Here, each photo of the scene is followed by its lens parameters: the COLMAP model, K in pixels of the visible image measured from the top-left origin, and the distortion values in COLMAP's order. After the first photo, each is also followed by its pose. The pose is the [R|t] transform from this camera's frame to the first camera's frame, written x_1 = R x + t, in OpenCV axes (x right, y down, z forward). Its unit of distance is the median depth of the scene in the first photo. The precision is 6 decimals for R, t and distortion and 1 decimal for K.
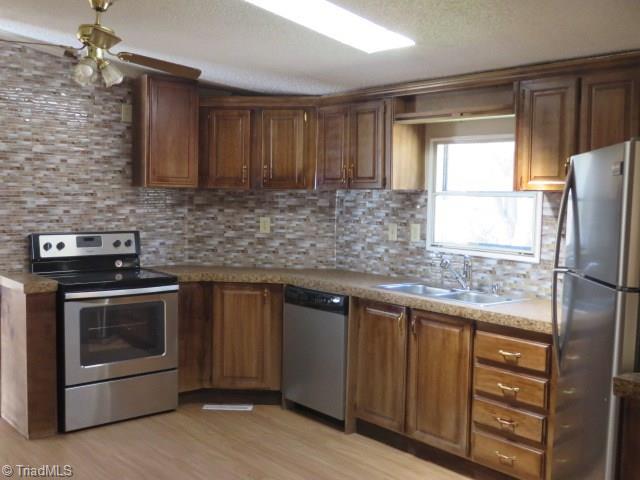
lens RADIAL K [[686.9, 0, 319.9], [0, 686.9, 243.1], [0, 0, 1]] dist [-0.013314, 0.000000]
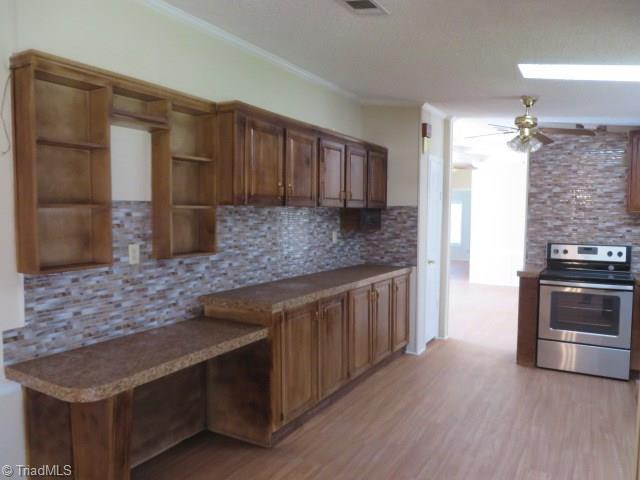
lens RADIAL K [[482.1, 0, 320.6], [0, 482.1, 237.9], [0, 0, 1]] dist [-0.010588, 0.001687]
pose [[0.329805, 0.032055, -0.943505, 0.466451], [-0.069308, 0.997548, 0.009665, 0.000181], [0.941502, 0.062205, 0.331218, 0.123765]]
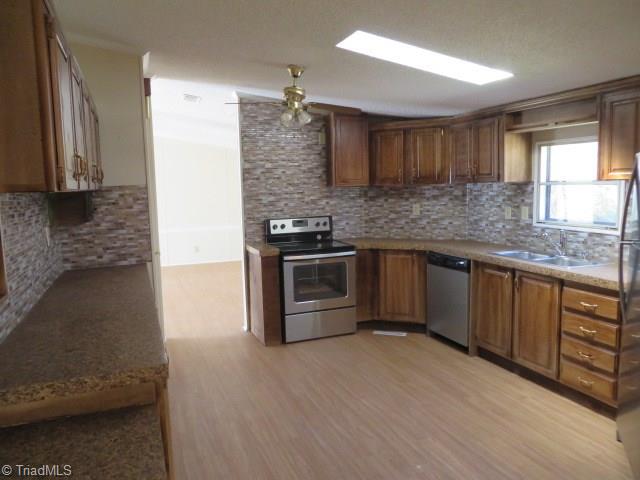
lens RADIAL K [[482.1, 0, 318.8], [0, 482.1, 239.6], [0, 0, 1]] dist [-0.010588, 0.001687]
pose [[0.946040, -0.004964, -0.324012, 0.062653], [0.018910, 0.999024, 0.039906, -0.008526], [0.323498, -0.043880, 0.945211, -0.029483]]
